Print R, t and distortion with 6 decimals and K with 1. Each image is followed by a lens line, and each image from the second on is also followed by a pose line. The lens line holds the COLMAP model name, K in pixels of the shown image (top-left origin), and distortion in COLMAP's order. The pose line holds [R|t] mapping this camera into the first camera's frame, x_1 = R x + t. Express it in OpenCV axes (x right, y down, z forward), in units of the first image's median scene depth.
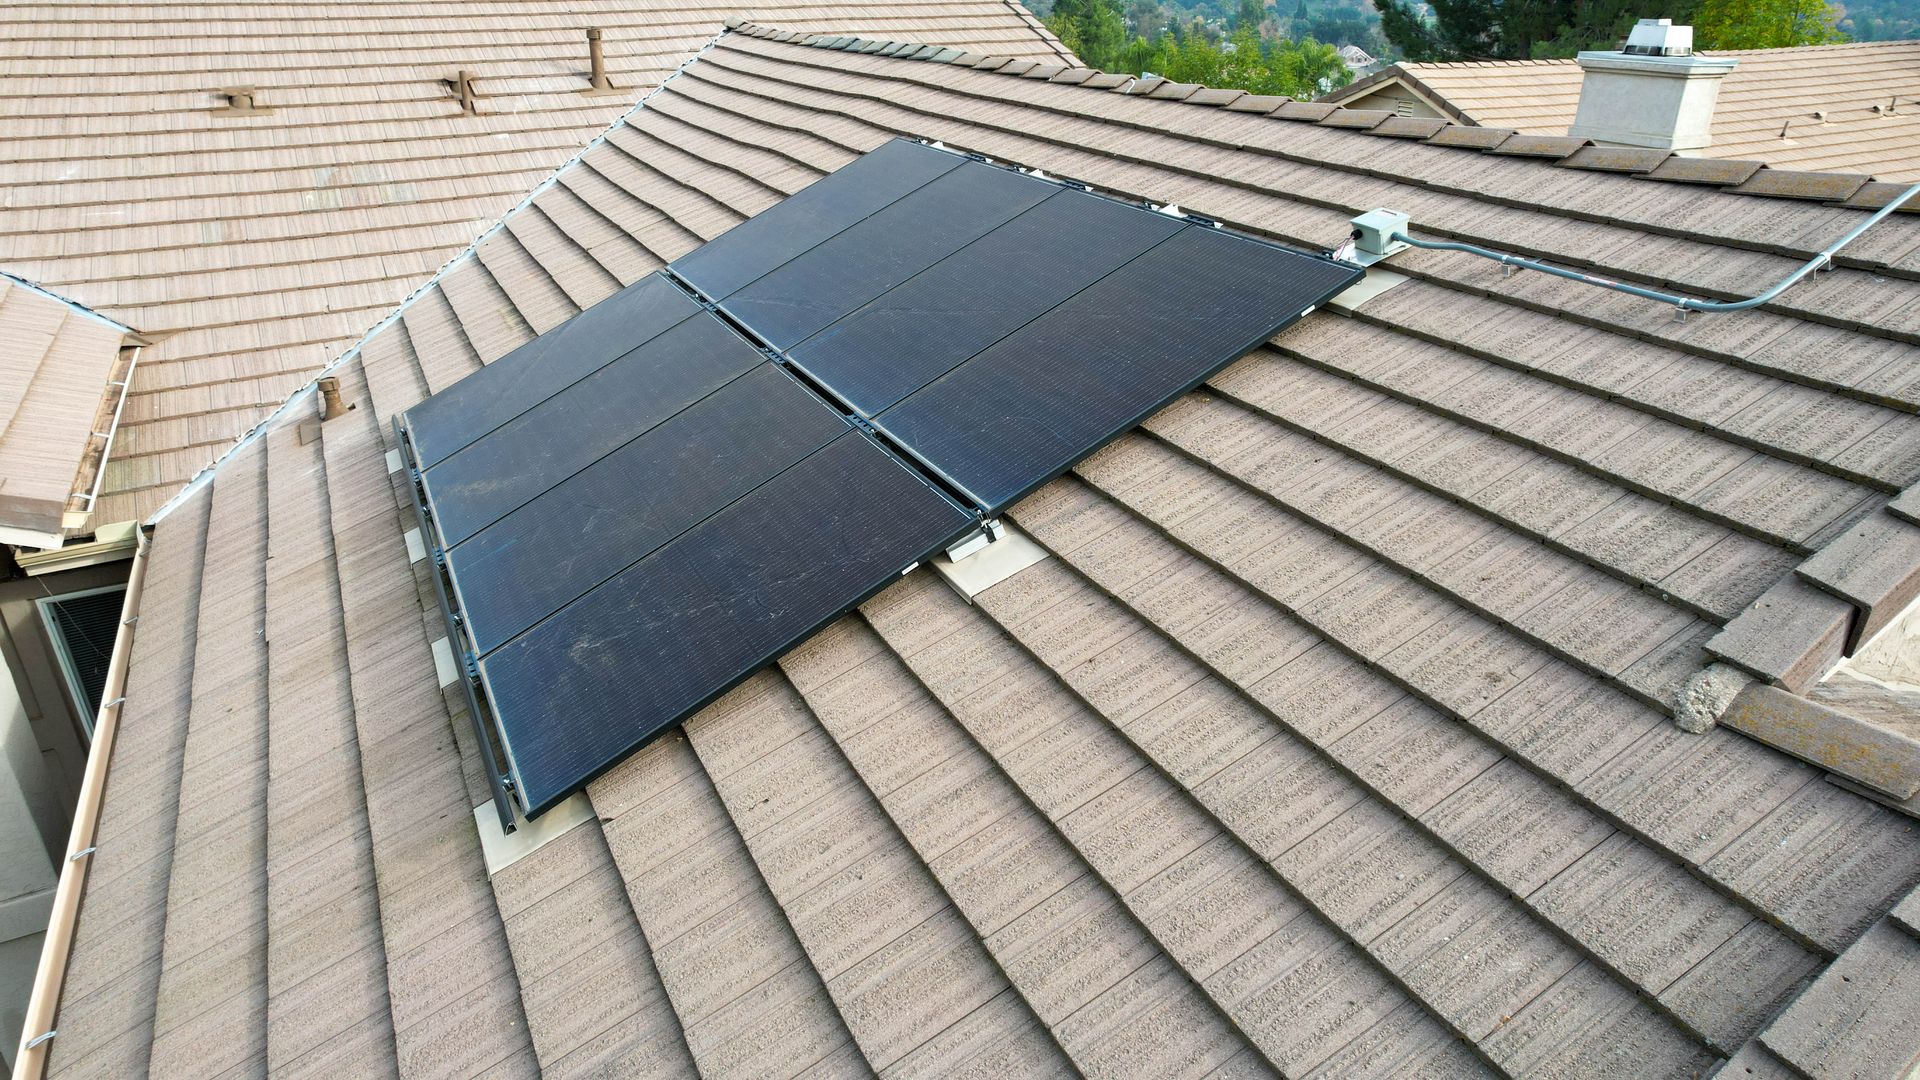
lens RADIAL K [[1217.2, 0, 972.4], [0, 1217.2, 544.9], [0, 0, 1]] dist [-0.074598, 0.069492]
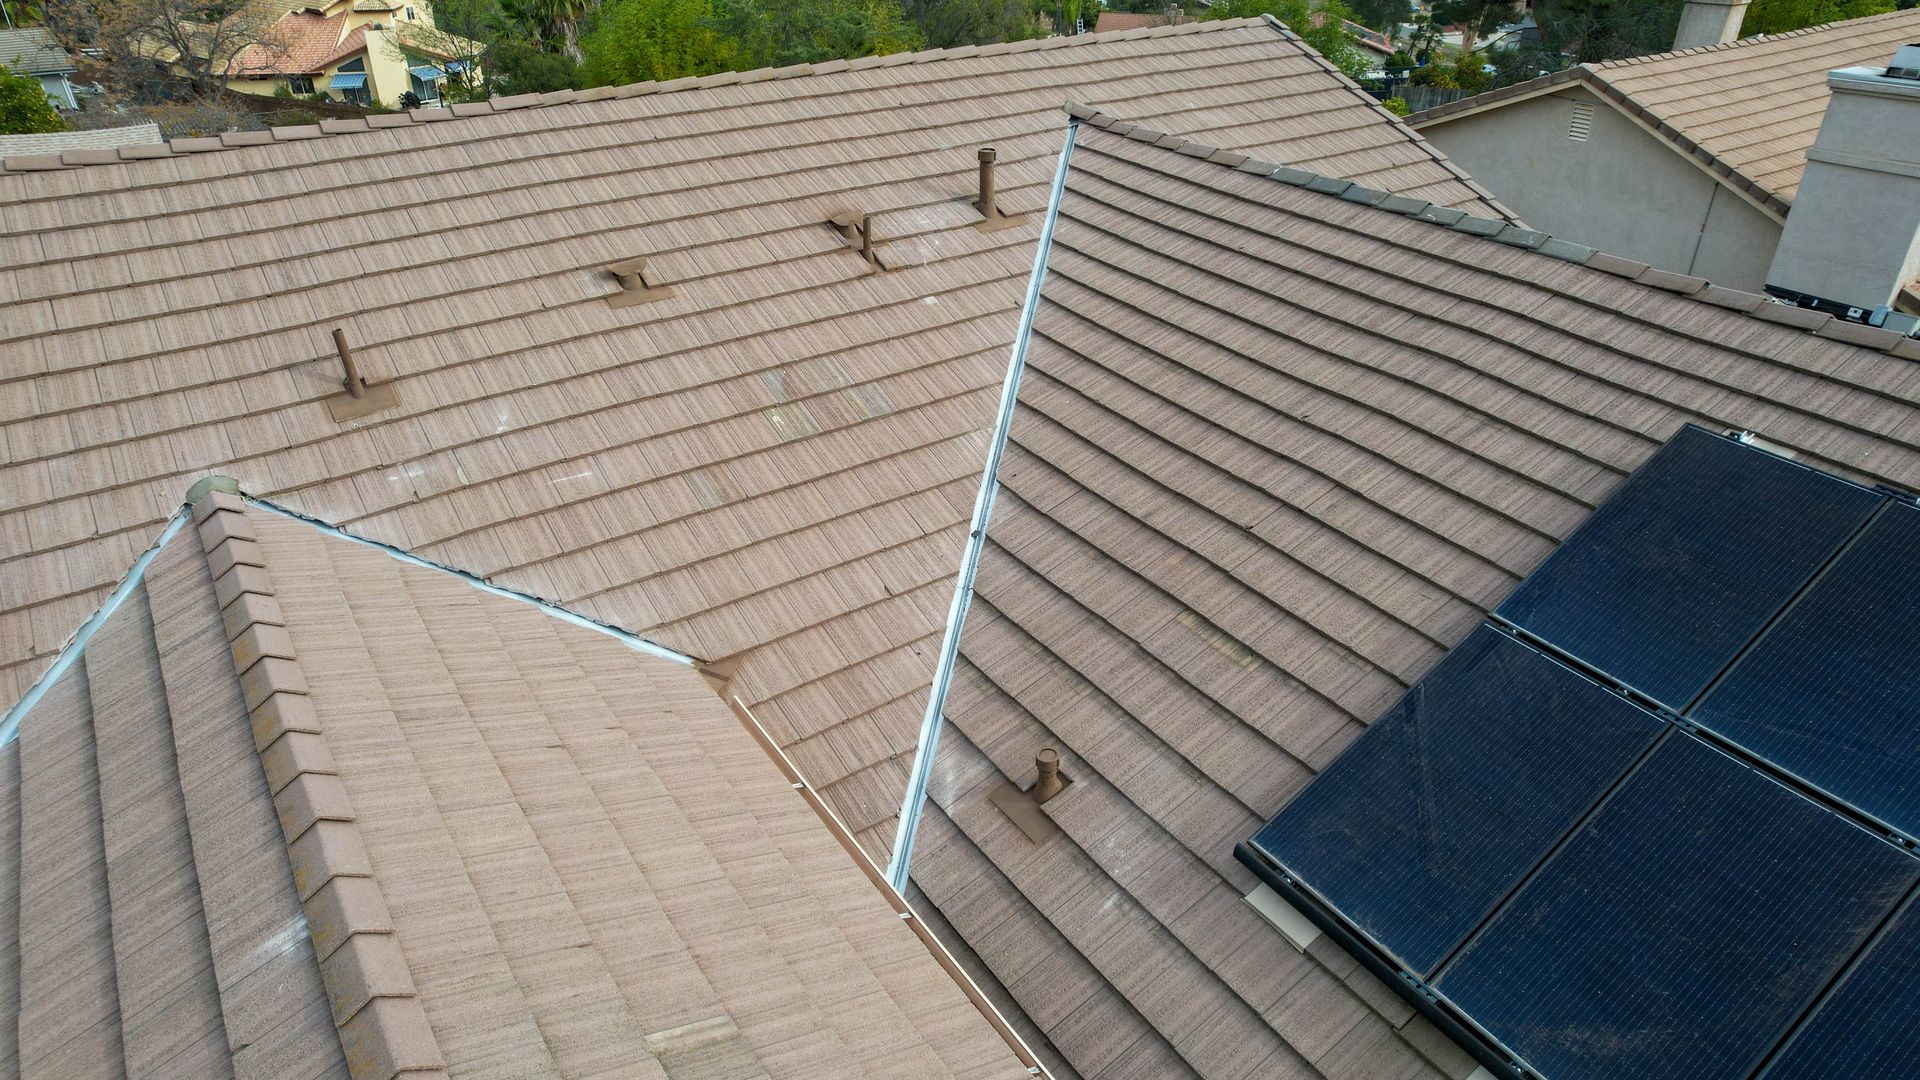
lens RADIAL K [[1231.3, 0, 966.8], [0, 1231.3, 532.7], [0, 0, 1]] dist [-0.086906, 0.084849]
pose [[0.993470, -0.058679, 0.097851, -0.531857], [0.051056, 0.995592, 0.078673, -0.283744], [-0.102036, -0.073164, 0.992087, 0.155618]]
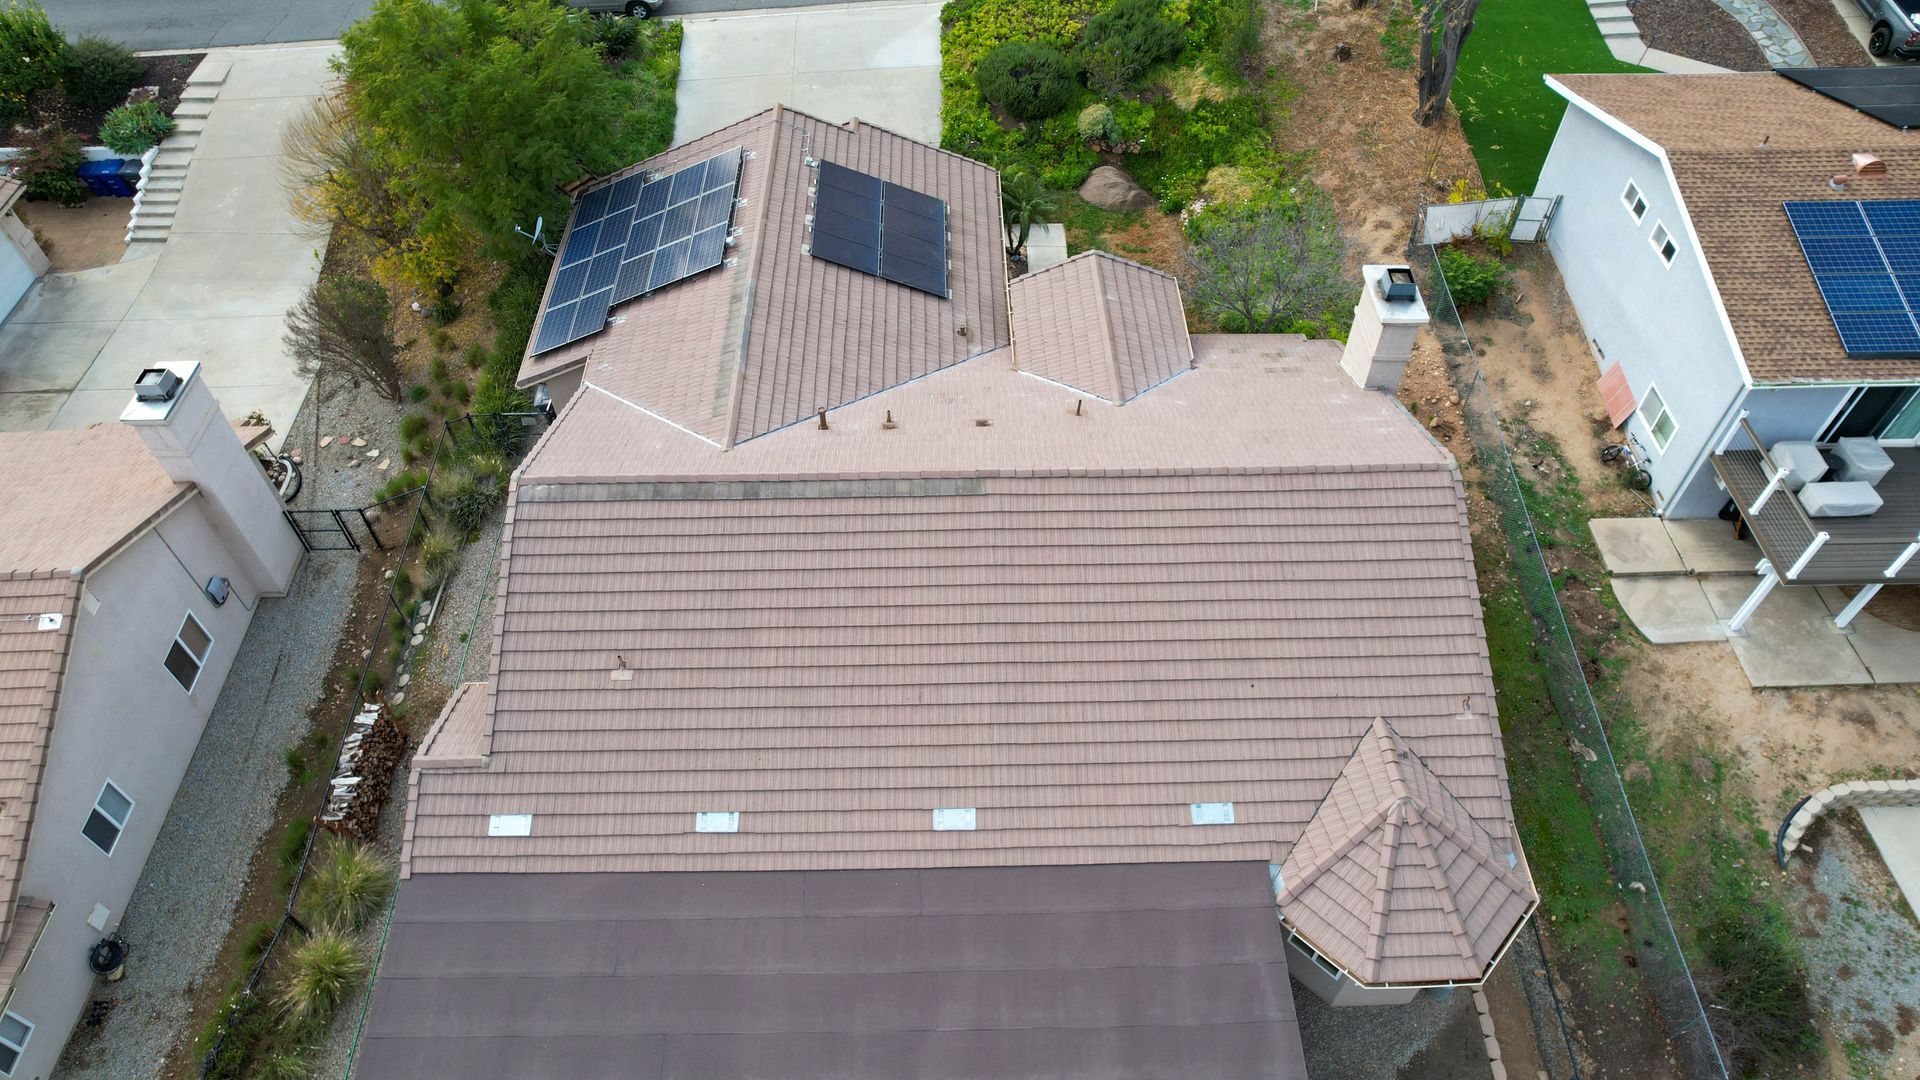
lens RADIAL K [[1231.3, 0, 966.8], [0, 1231.3, 532.7], [0, 0, 1]] dist [-0.086906, 0.084849]
pose [[-0.895572, -0.337866, 0.289477, -1.493004], [0.191253, 0.295106, 0.936127, -2.804393], [-0.401712, 0.893733, -0.199671, 1.859408]]
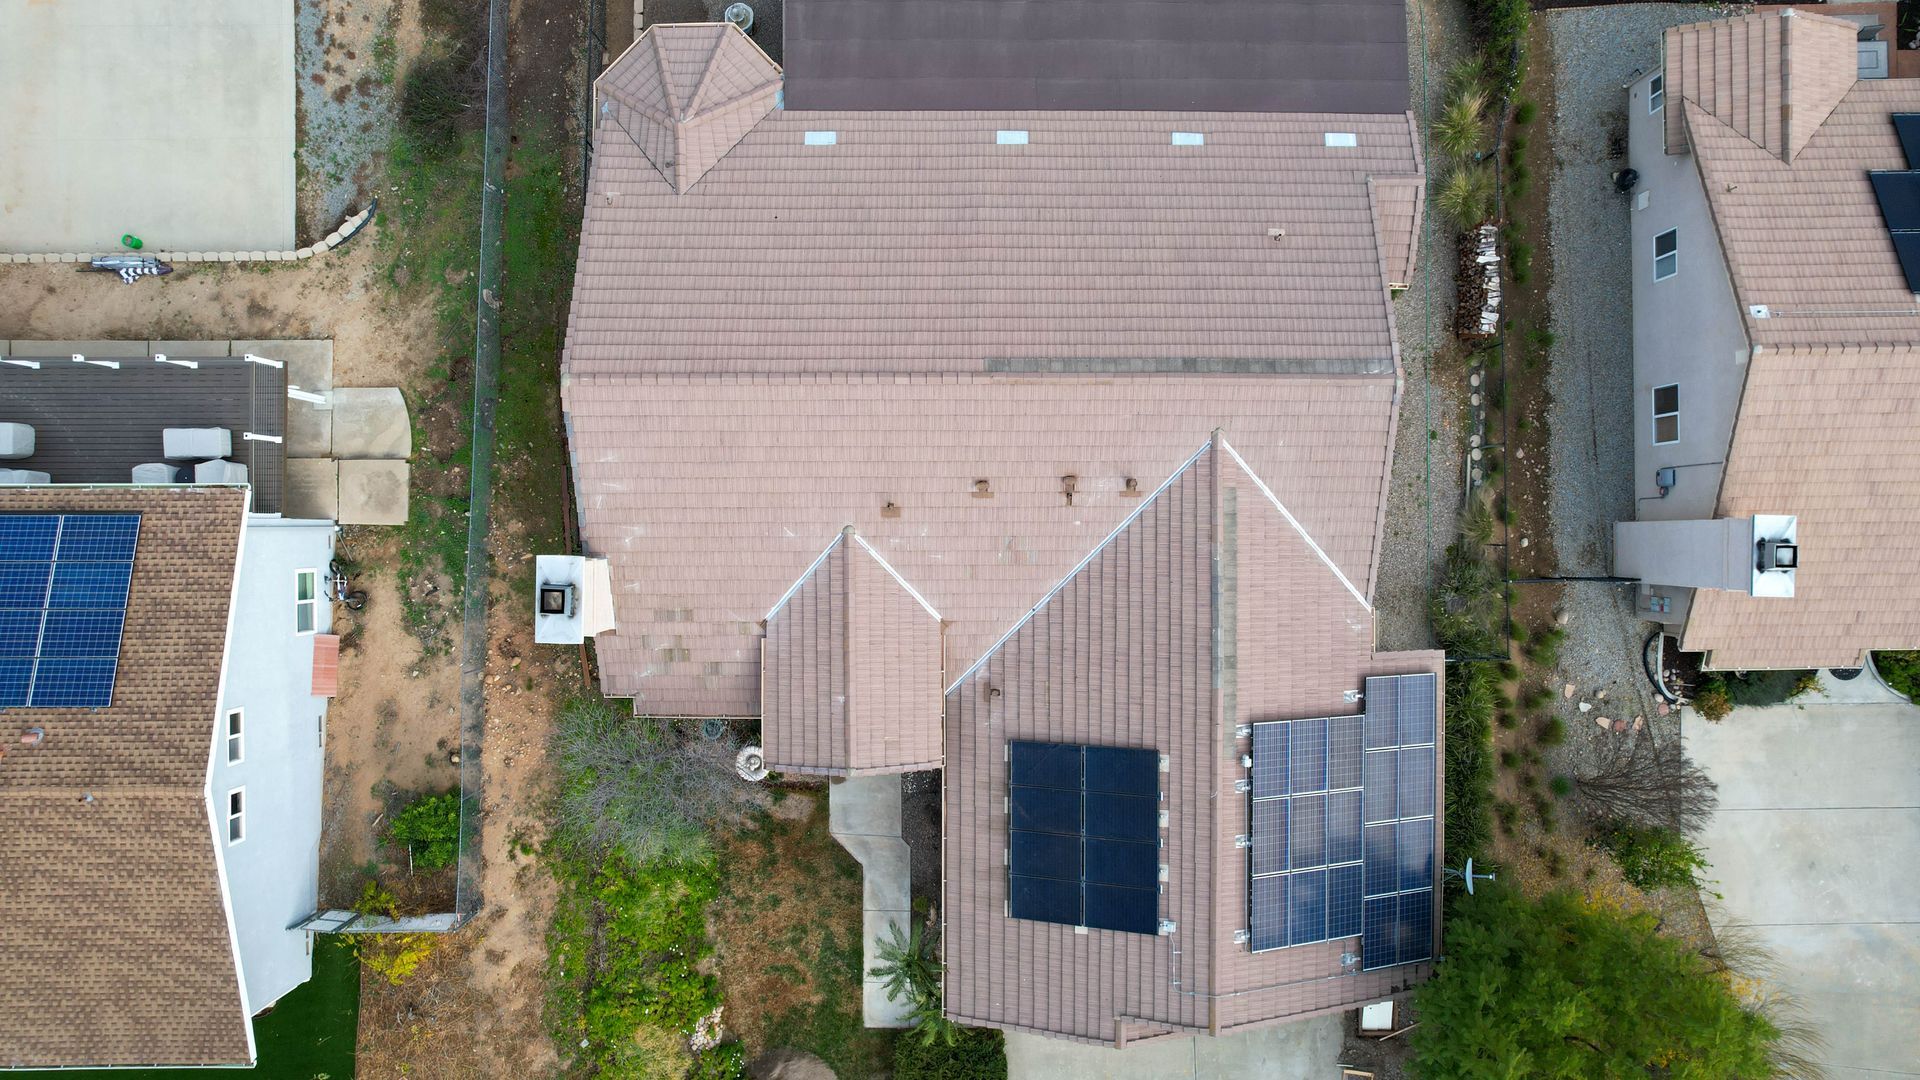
lens RADIAL K [[1244.7, 0, 961.6], [0, 1244.7, 539.4], [0, 0, 1]] dist [-0.083912, 0.082067]
pose [[0.884713, 0.466136, 0.000295, -0.673030], [-0.199084, 0.377284, 0.904446, -2.912982], [0.421483, -0.800234, 0.426589, -0.203650]]
